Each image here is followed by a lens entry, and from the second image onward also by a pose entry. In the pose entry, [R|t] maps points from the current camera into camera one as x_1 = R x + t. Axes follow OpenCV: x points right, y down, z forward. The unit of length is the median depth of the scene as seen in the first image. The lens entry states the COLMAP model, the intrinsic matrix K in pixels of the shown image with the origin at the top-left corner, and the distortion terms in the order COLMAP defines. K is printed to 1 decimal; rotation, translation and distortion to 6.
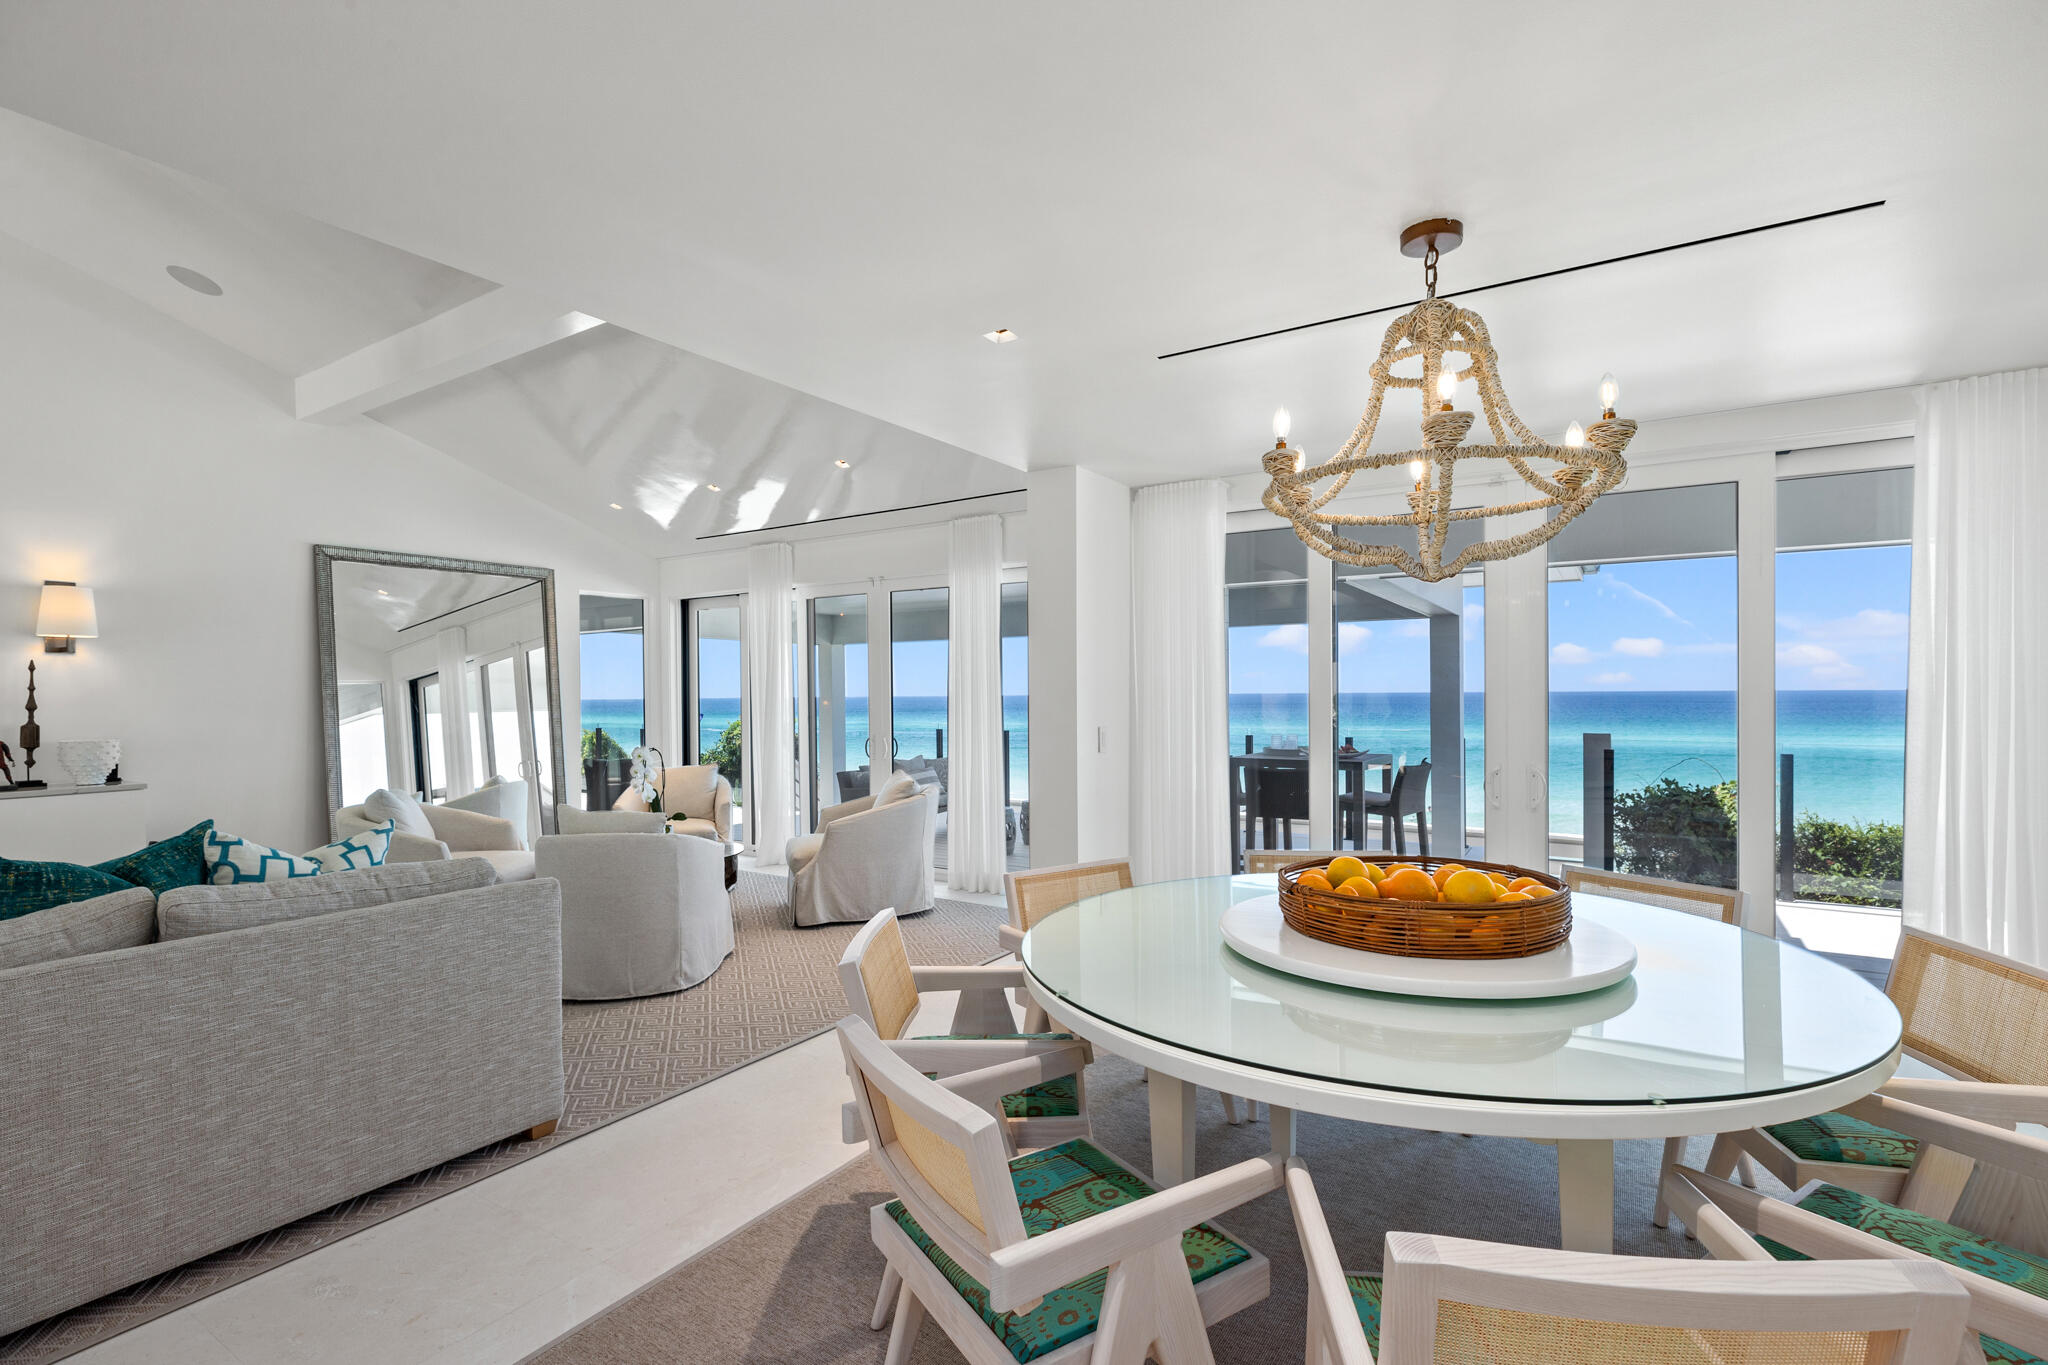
lens RADIAL K [[931.3, 0, 1012.4], [0, 931.3, 692.6], [0, 0, 1]] dist [0.000626, 0.000465]
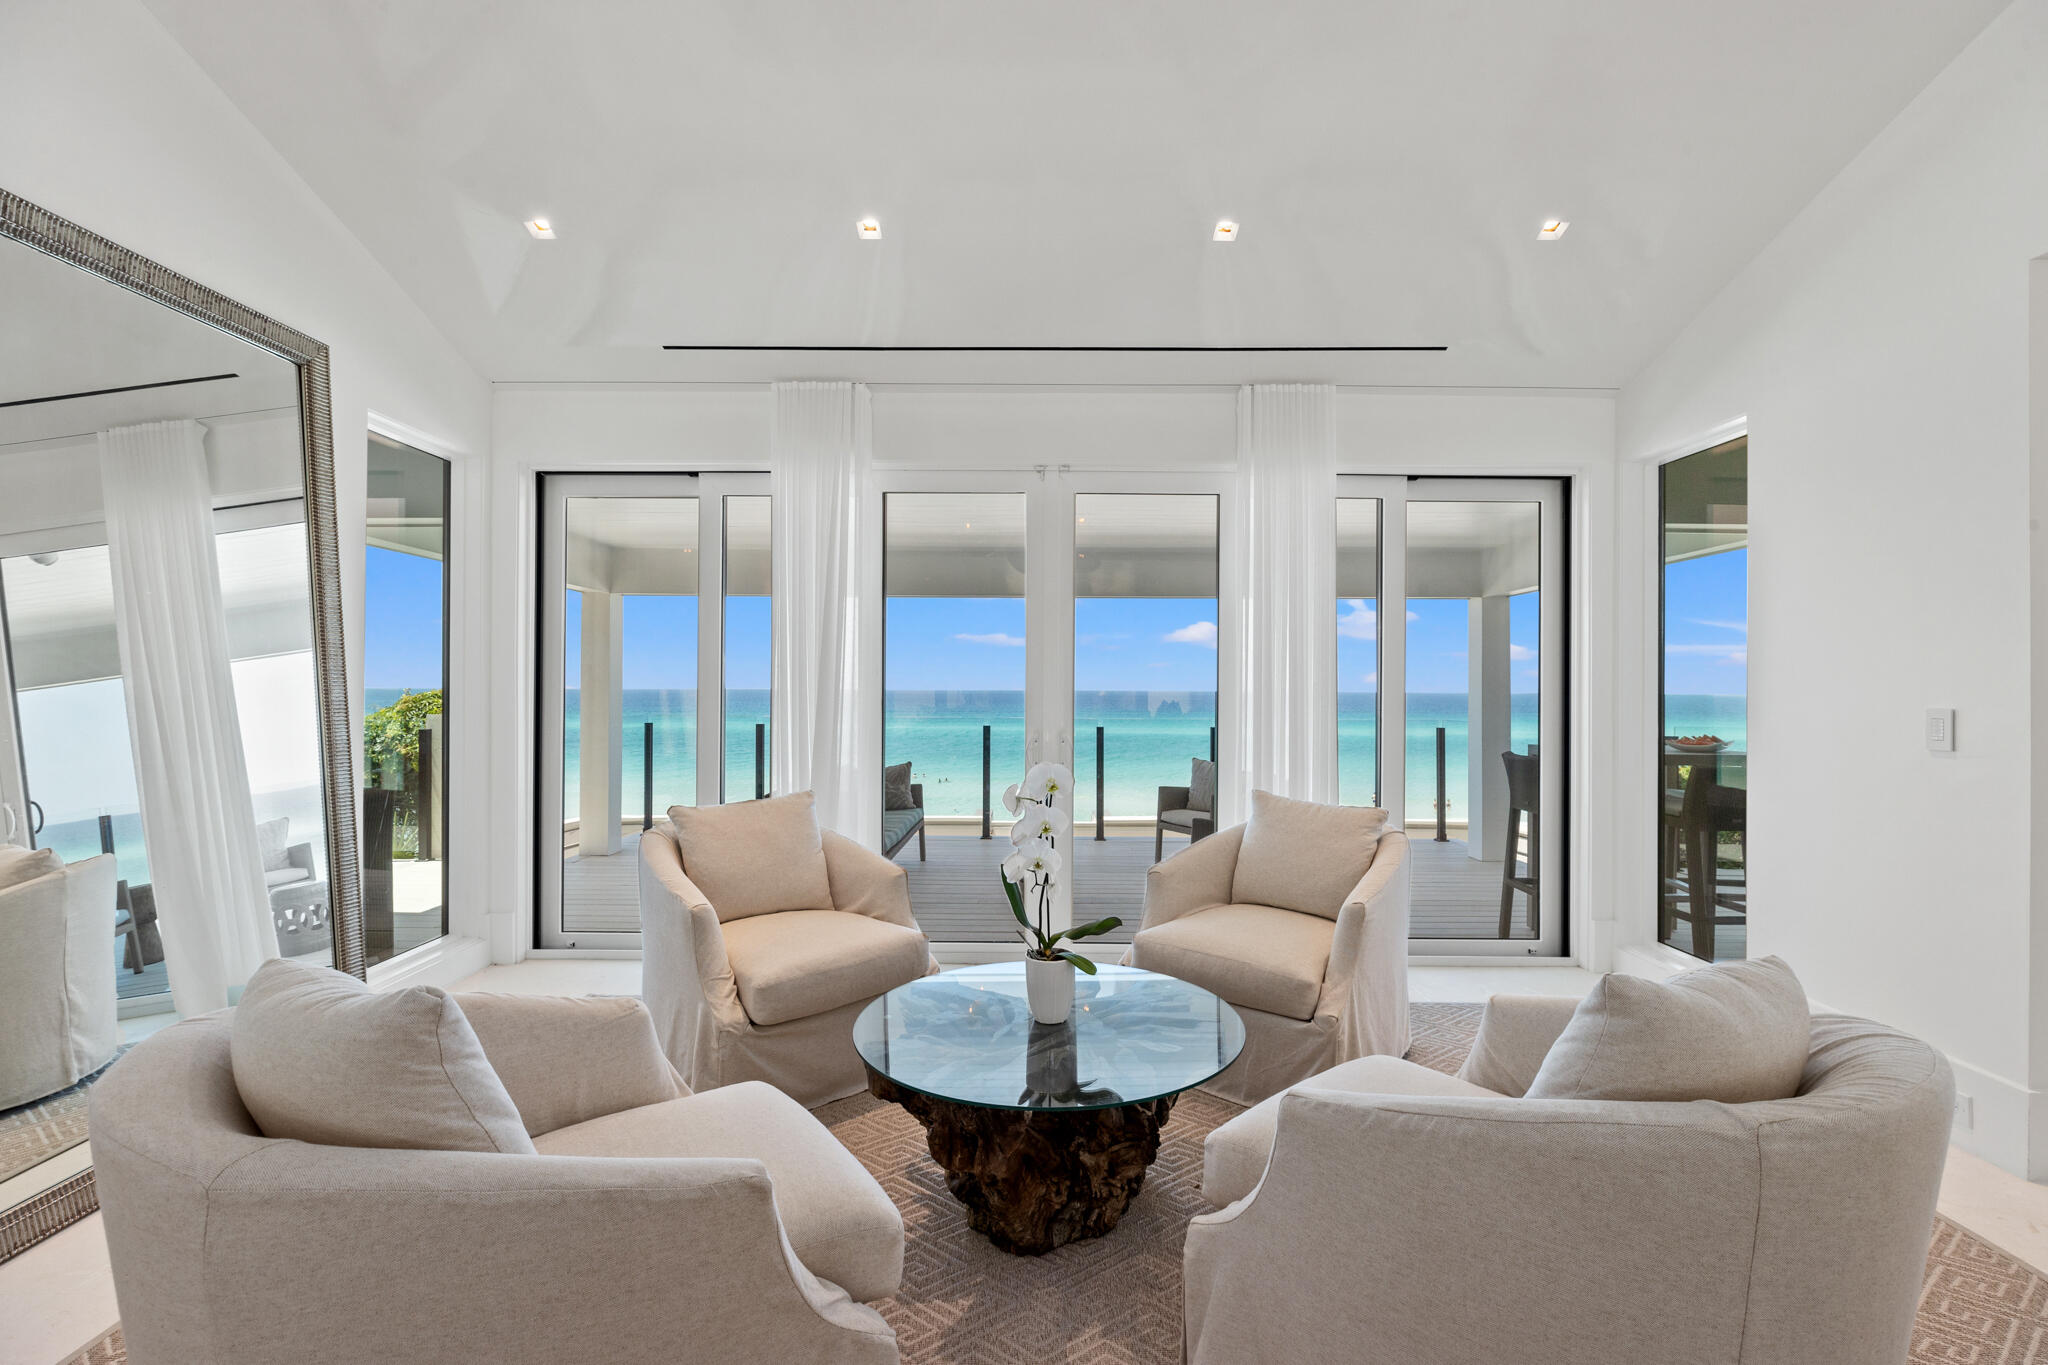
lens RADIAL K [[931.3, 0, 1012.4], [0, 931.3, 692.6], [0, 0, 1]] dist [0.000626, 0.000465]
pose [[0.851996, 0.014136, 0.523358, -0.543716], [-0.012199, 0.999900, -0.007148, 0.027939], [-0.523407, -0.000294, 0.852083, 0.586698]]
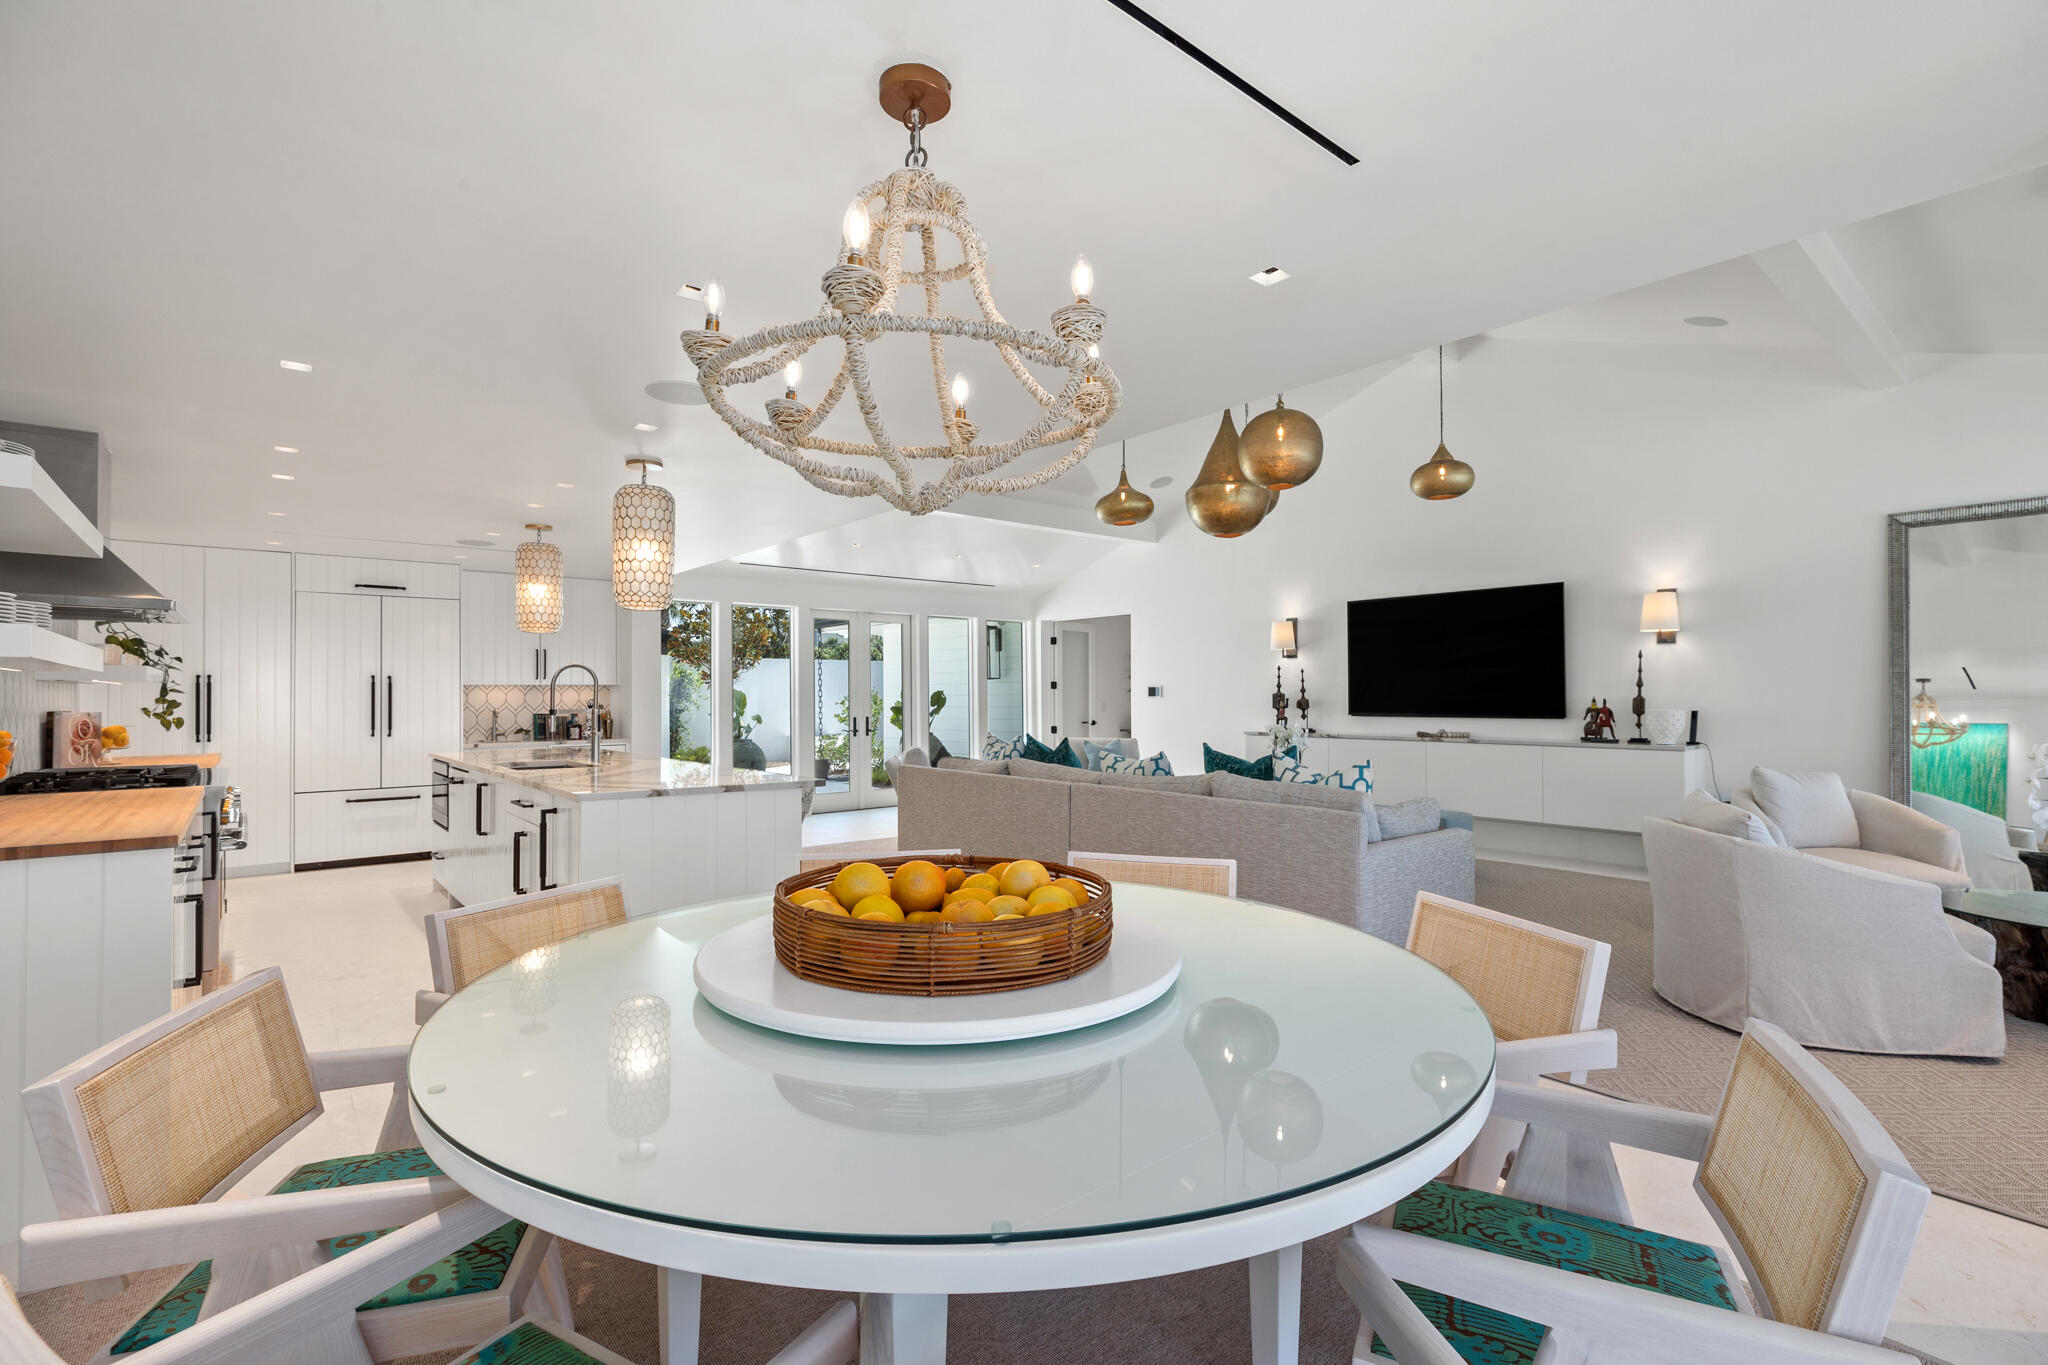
lens RADIAL K [[931.3, 0, 1012.4], [0, 931.3, 692.6], [0, 0, 1]] dist [0.000626, 0.000465]
pose [[-0.291748, 0.012275, -0.956416, 0.426425], [0.007125, 0.999918, 0.010660, 0.005402], [0.956469, -0.003705, -0.291812, 0.422519]]
